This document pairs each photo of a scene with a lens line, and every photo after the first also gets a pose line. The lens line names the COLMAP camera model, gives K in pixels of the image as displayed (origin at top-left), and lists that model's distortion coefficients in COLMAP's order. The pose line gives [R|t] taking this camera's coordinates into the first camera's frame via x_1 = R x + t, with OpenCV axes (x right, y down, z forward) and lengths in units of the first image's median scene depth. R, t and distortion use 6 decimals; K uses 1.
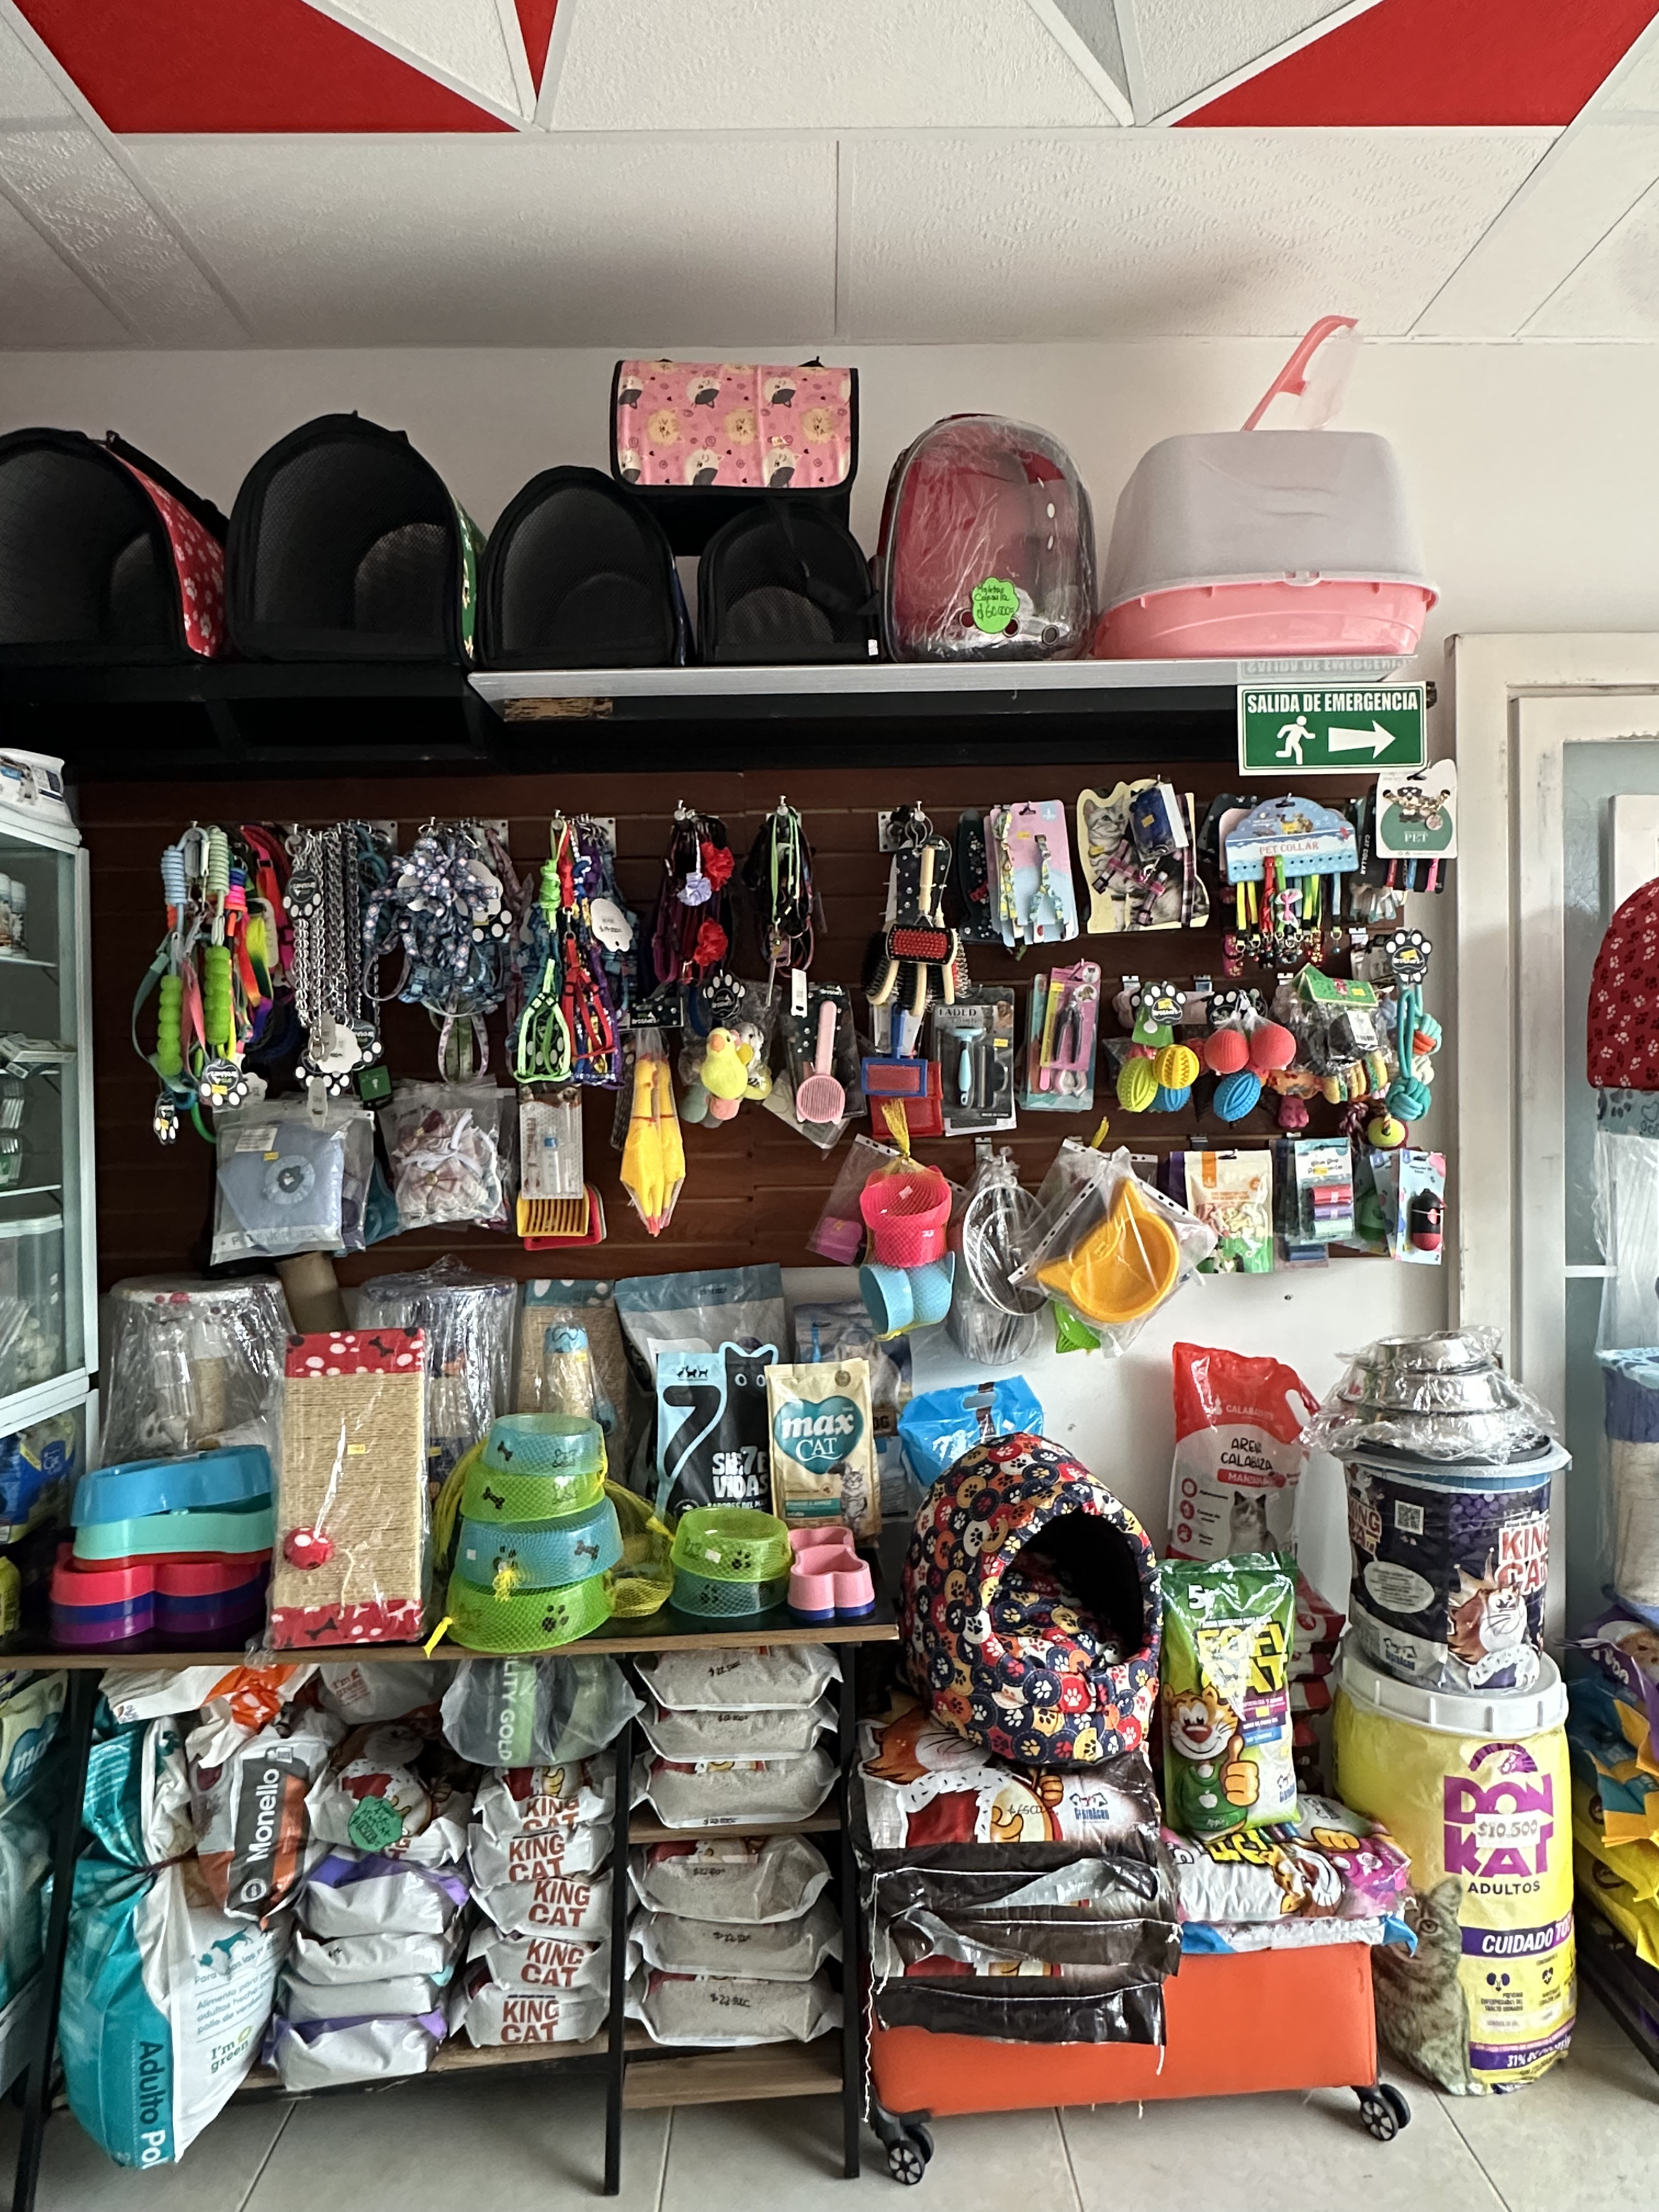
lens RADIAL K [[1275.1, 0, 825.7], [0, 1275.1, 1101.7], [0, 0, 1]] dist [-0.007080, 0.000445]
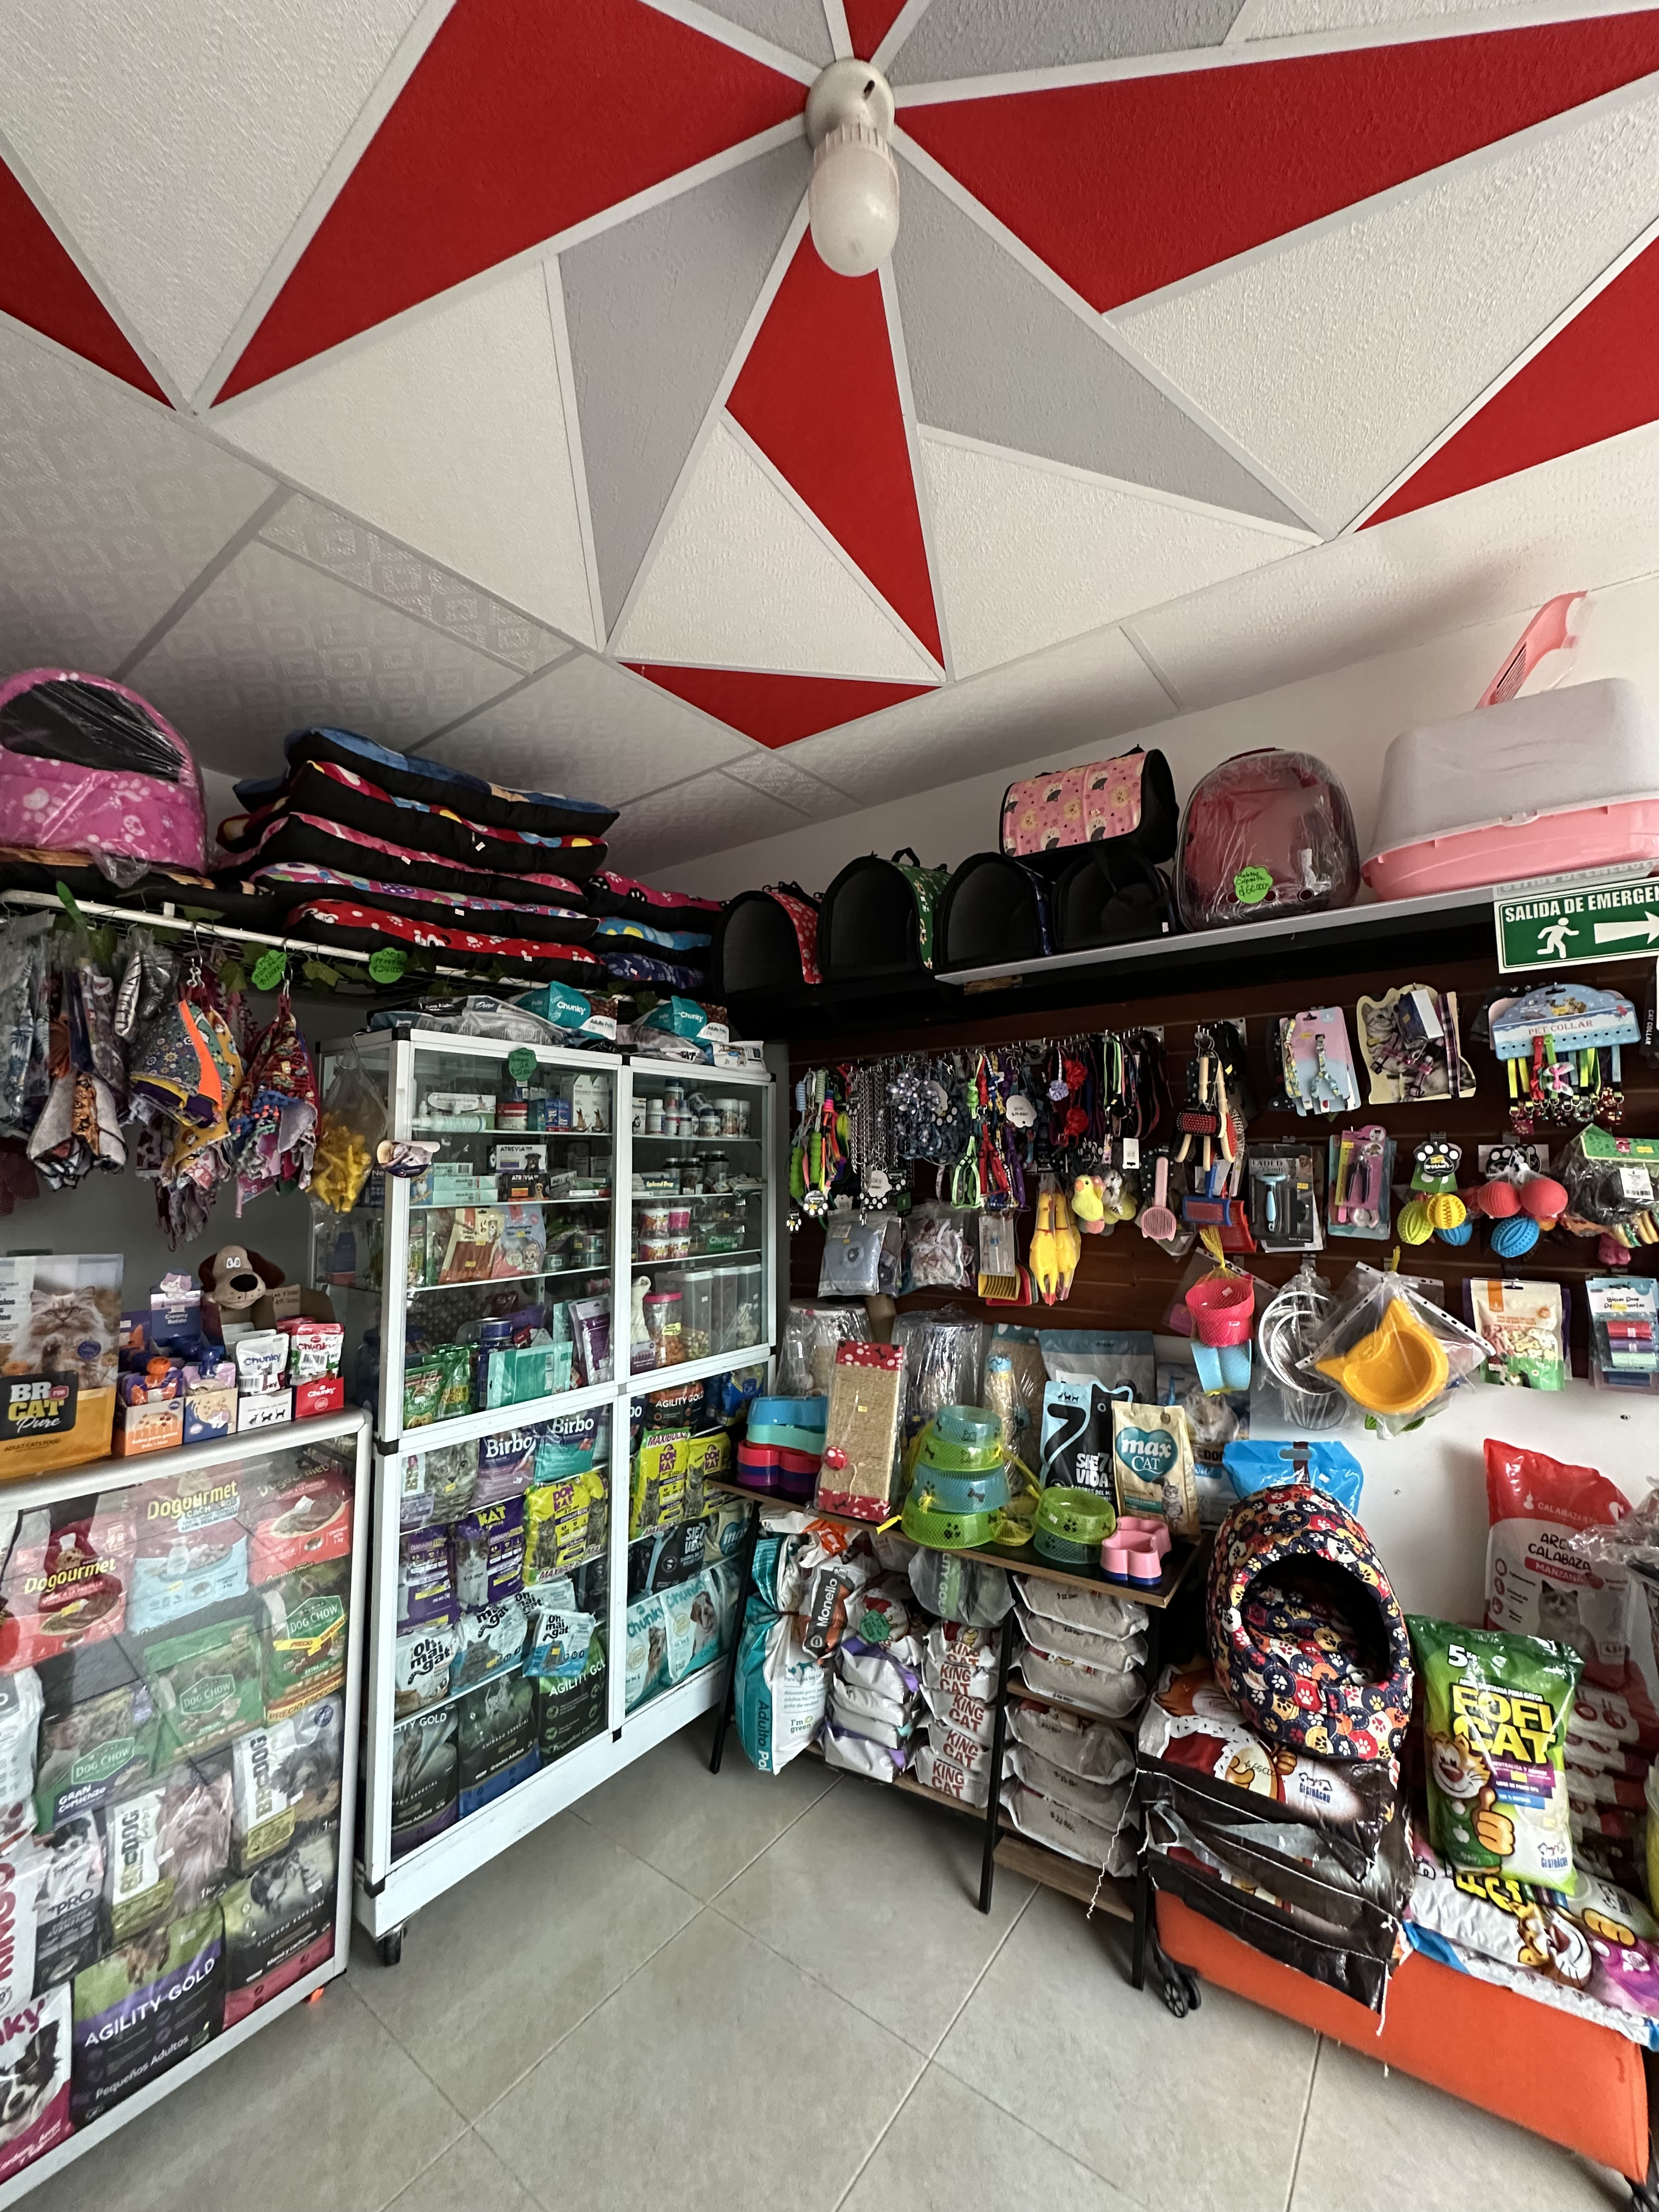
lens RADIAL K [[875.2, 0, 828.2], [0, 875.2, 1103.7], [0, 0, 1]] dist [-0.009599, 0.001502]
pose [[0.795178, -0.033335, -0.605460, 0.342089], [-0.013516, 0.997265, -0.072659, -0.067532], [0.606226, 0.065960, 0.792552, -0.050004]]
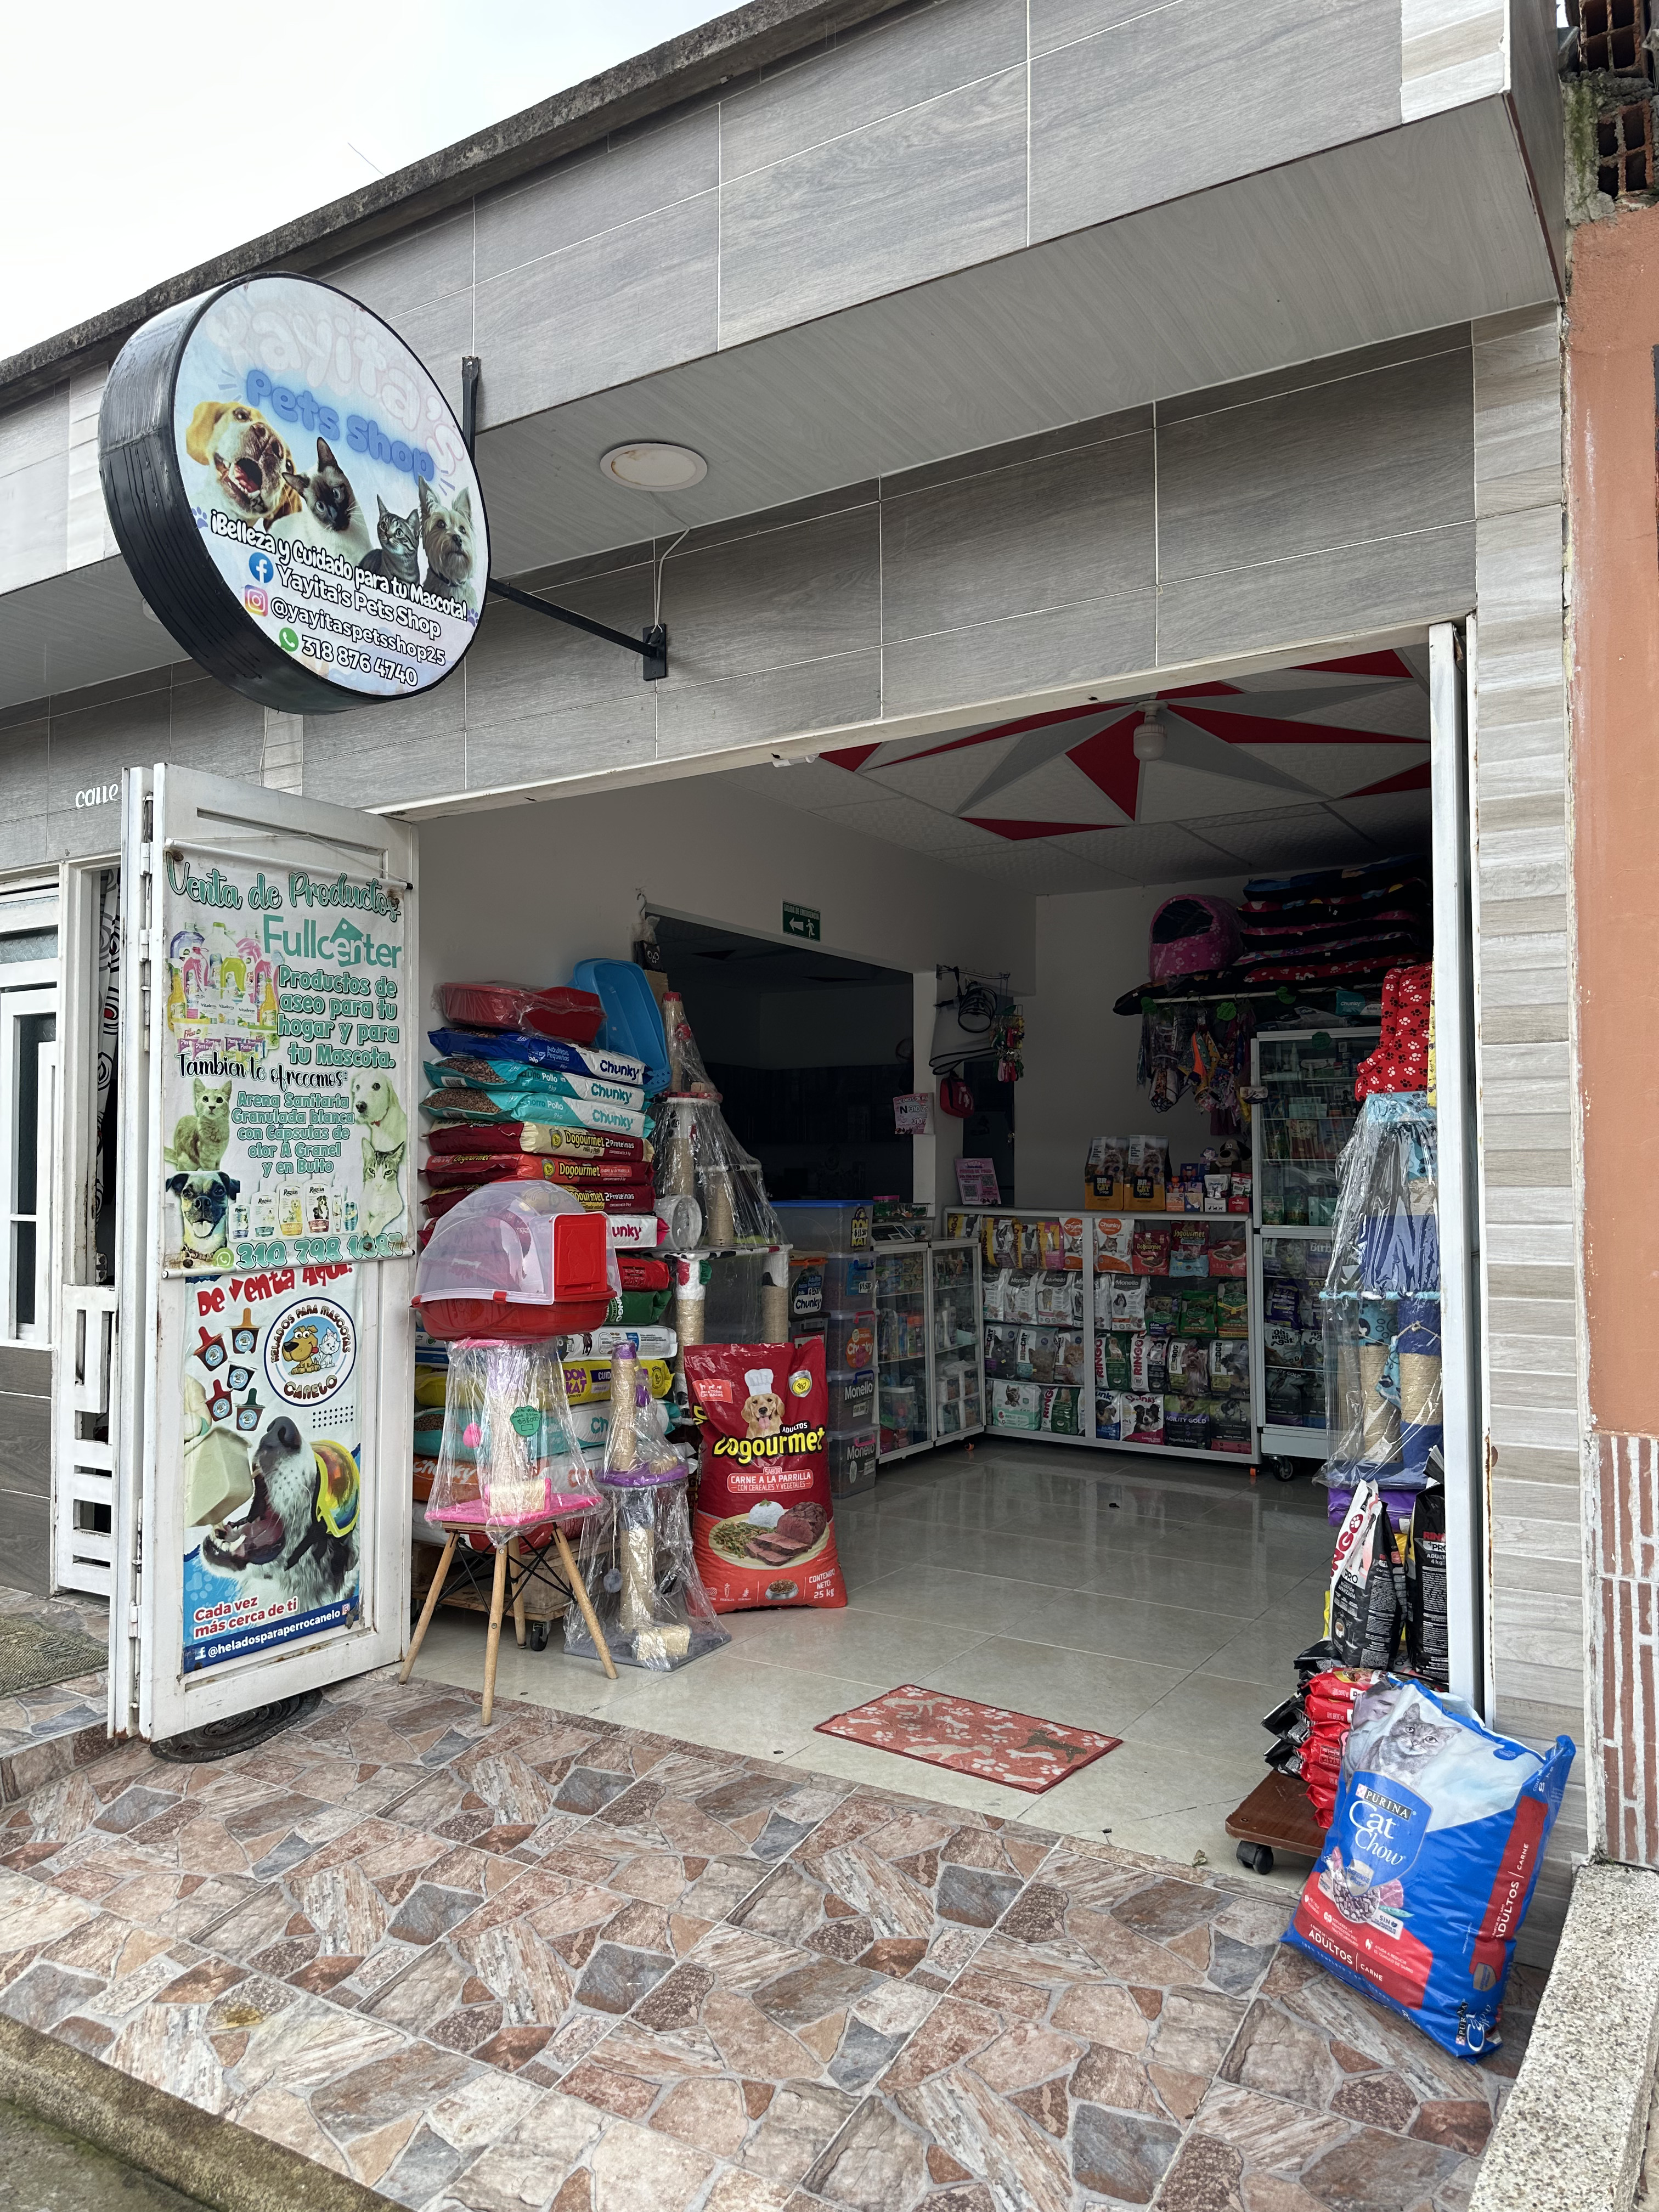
lens RADIAL K [[1547.9, 0, 831.3], [0, 1547.9, 1114.6], [0, 0, 1]] dist [0.047725, -0.049190]
pose [[-0.526516, -0.015887, -0.850017, 2.916501], [-0.001930, 0.999845, -0.017493, 0.036635], [0.850163, -0.007570, -0.526465, 1.467774]]
